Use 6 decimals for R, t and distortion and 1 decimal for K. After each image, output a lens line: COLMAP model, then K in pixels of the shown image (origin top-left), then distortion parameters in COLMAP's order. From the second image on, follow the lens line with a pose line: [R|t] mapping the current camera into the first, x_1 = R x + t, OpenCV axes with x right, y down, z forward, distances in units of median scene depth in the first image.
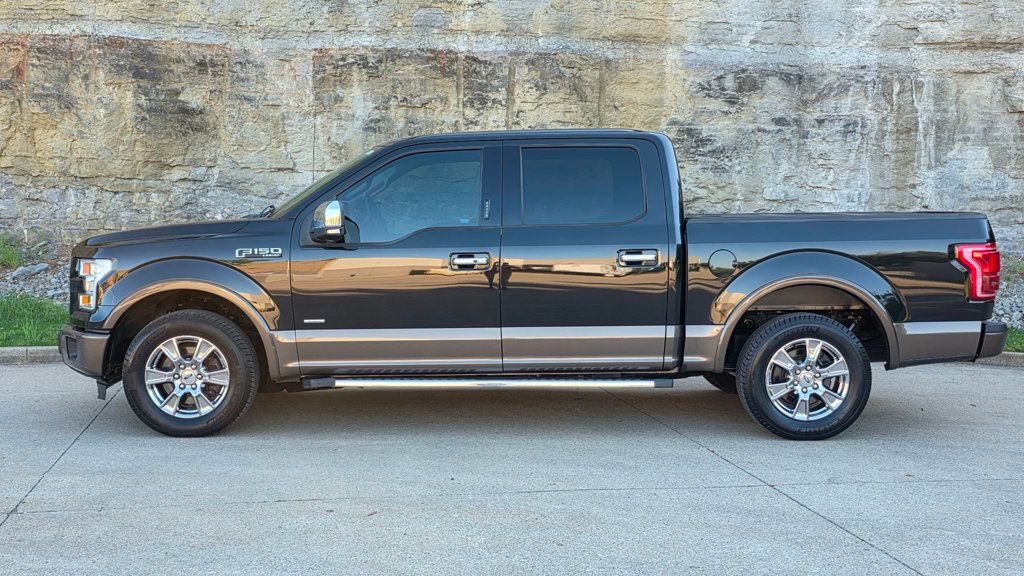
lens RADIAL K [[1199.9, 0, 512.0], [0, 1199.9, 288.0], [0, 0, 1]] dist [0.137191, -0.239570]
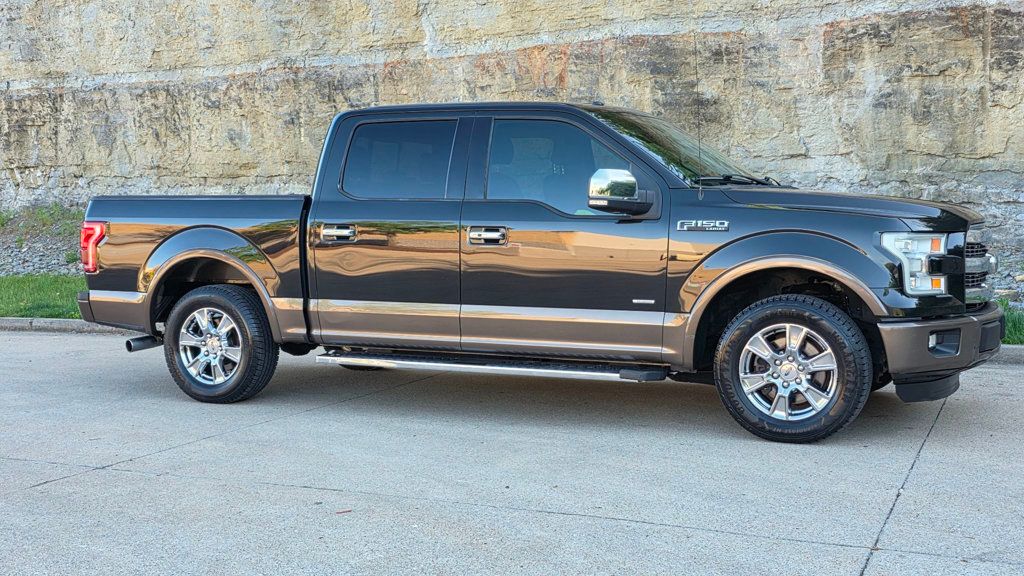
lens RADIAL K [[1244.8, 0, 487.1], [0, 1244.8, 303.5], [0, 0, 1]] dist [0.141263, -0.154500]
pose [[0.809173, 0.022245, -0.587150, 0.202648], [-0.016175, 0.999748, 0.015586, 0.006404], [0.587348, -0.003115, 0.809328, 0.062401]]
